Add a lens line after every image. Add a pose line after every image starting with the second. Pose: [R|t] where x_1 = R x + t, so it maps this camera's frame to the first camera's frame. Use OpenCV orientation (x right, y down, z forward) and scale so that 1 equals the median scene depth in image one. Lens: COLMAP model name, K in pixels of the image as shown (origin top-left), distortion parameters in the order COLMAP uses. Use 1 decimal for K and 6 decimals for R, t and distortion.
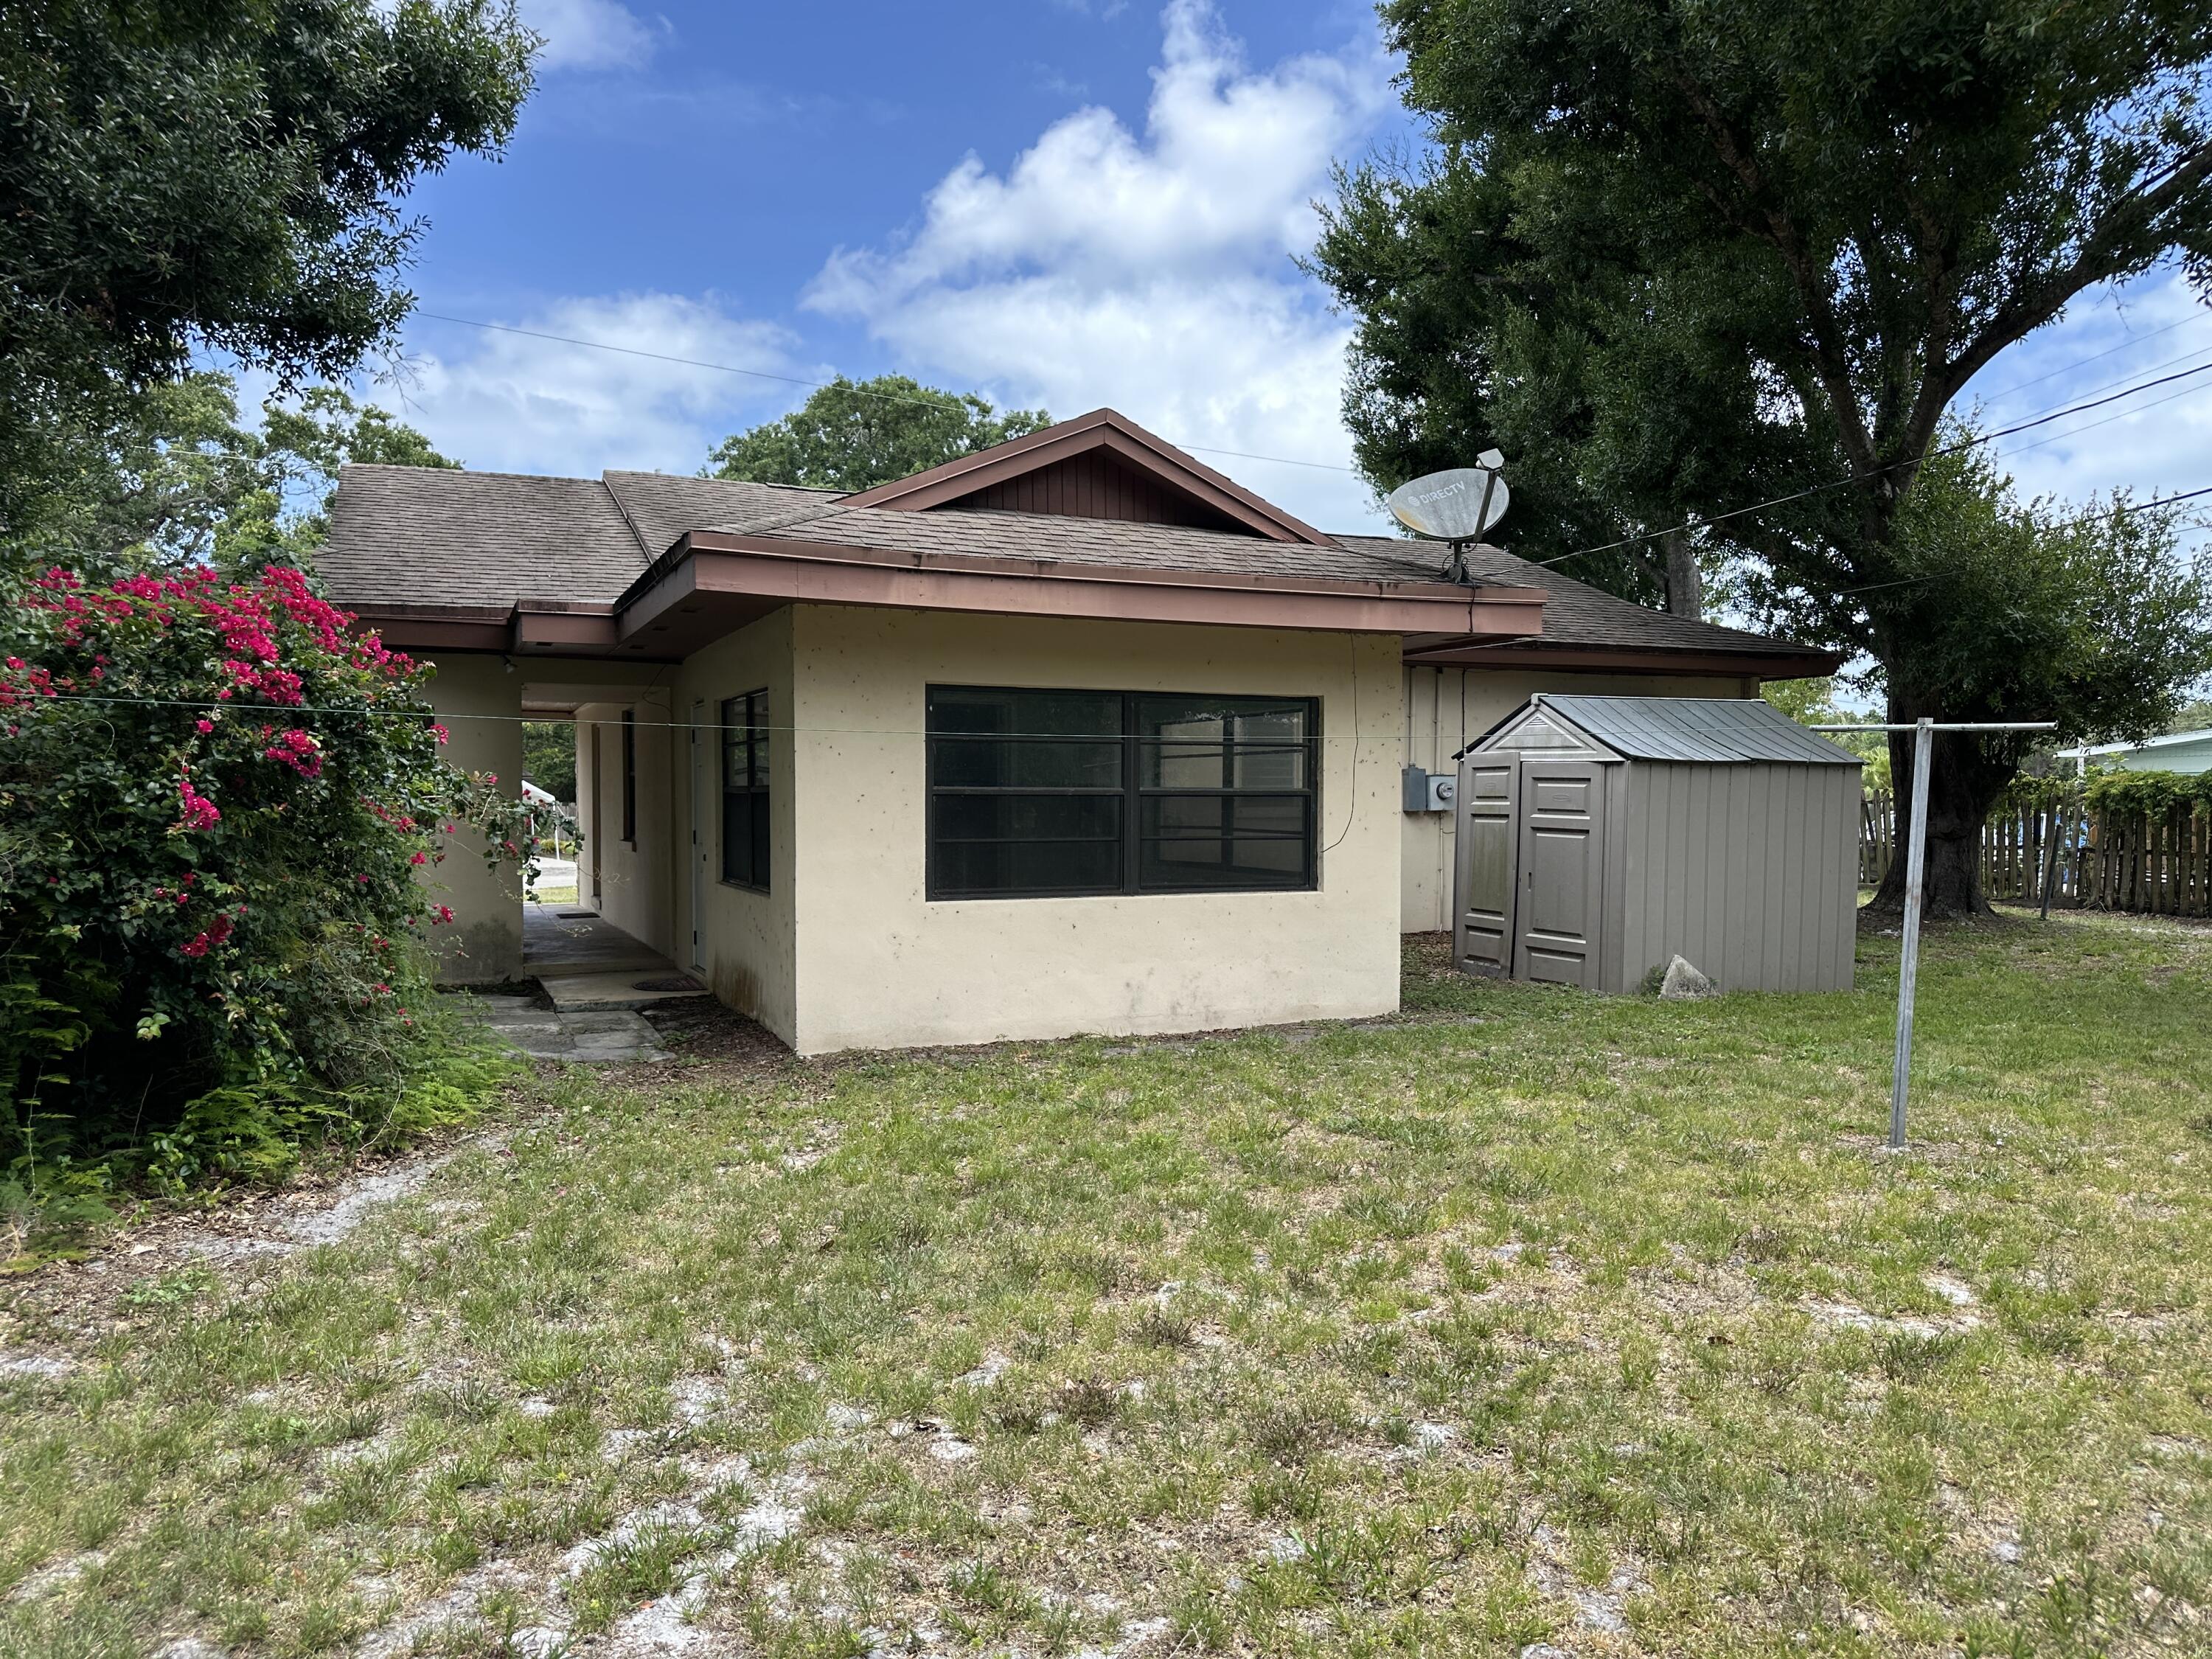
lens RADIAL K [[1549.5, 0, 1093.5], [0, 1549.5, 837.0], [0, 0, 1]] dist [0.097583, -0.123894]
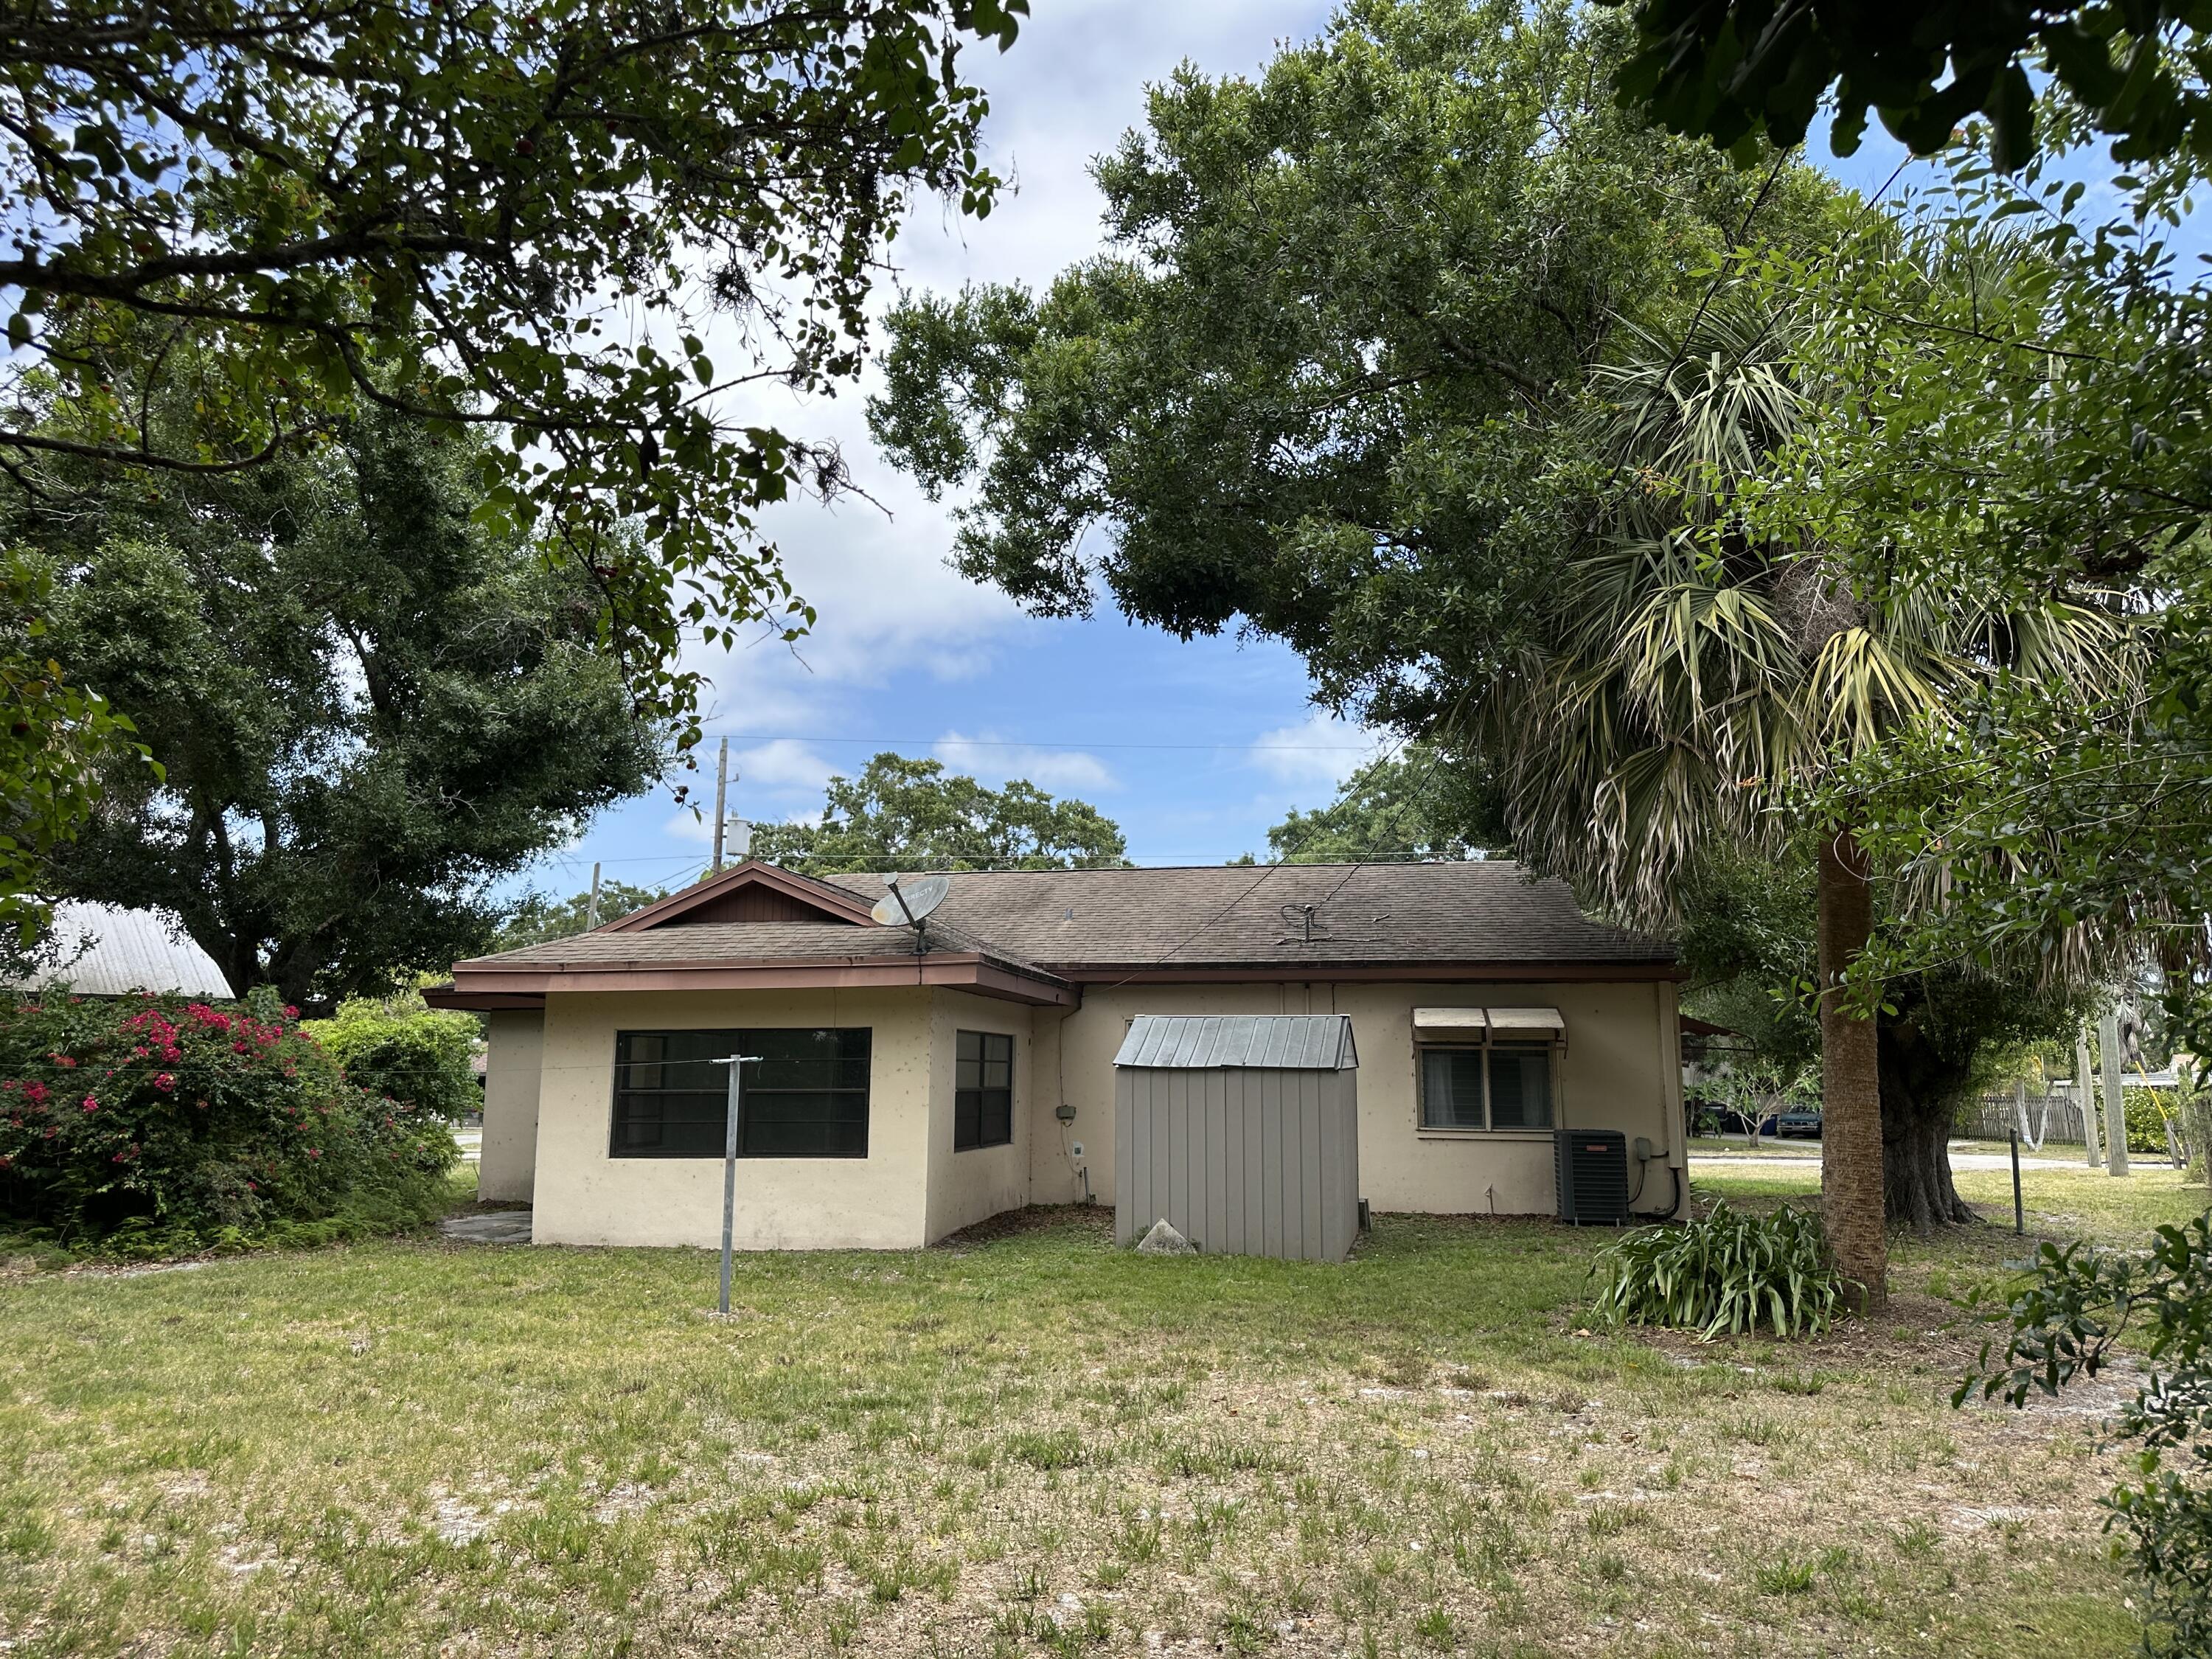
lens RADIAL K [[1549.5, 0, 1093.5], [0, 1549.5, 837.0], [0, 0, 1]] dist [0.097583, -0.123894]
pose [[0.821358, -0.091673, -0.562998, 1.245145], [-0.013022, 0.983730, -0.179179, -0.004353], [0.570264, 0.154502, 0.806801, -0.139761]]
